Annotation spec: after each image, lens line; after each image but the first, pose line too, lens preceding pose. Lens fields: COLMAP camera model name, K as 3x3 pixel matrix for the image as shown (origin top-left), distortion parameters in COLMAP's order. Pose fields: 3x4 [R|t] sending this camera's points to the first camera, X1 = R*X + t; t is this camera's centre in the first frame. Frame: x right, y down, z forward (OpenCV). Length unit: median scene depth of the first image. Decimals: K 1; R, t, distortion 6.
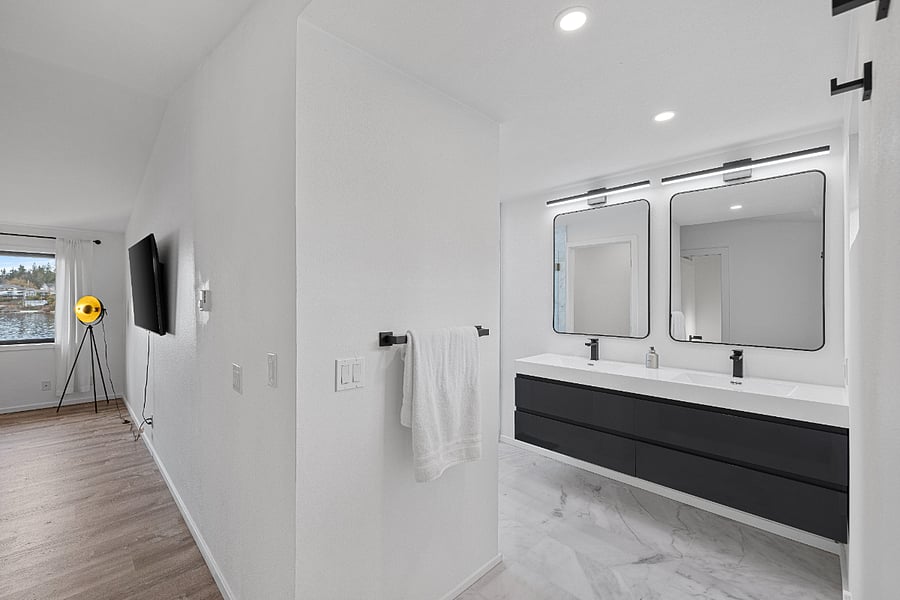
lens RADIAL K [[376.9, 0, 450.0], [0, 376.9, 300.0], [0, 0, 1]] dist [-0.000740, -0.000184]
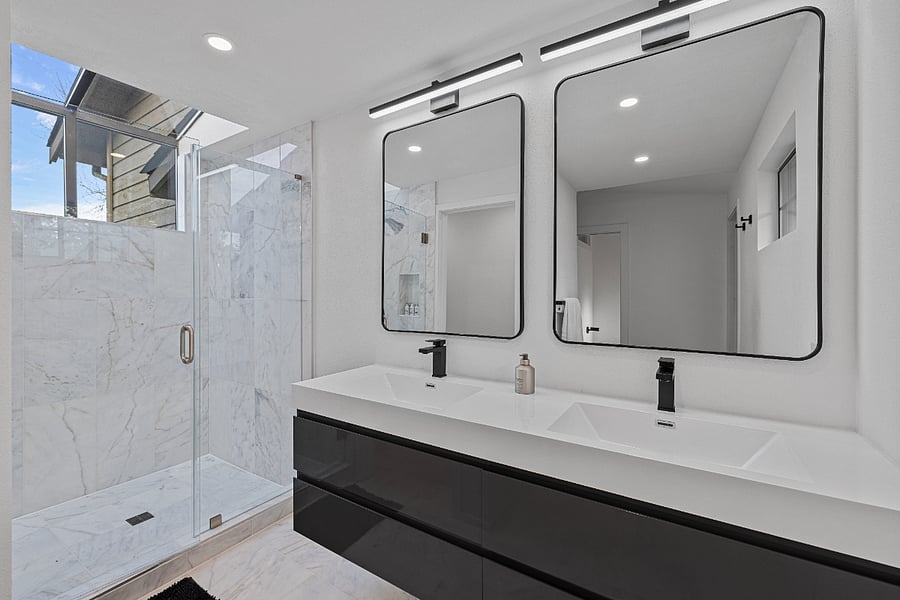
lens RADIAL K [[366.4, 0, 461.7], [0, 366.4, 296.1], [0, 0, 1]] dist [-0.000608, -0.000157]
pose [[0.972328, 0.001417, 0.233616, 0.286720], [-0.001739, 0.999998, 0.001173, 0.034593], [-0.233614, -0.001547, 0.972328, 0.446295]]
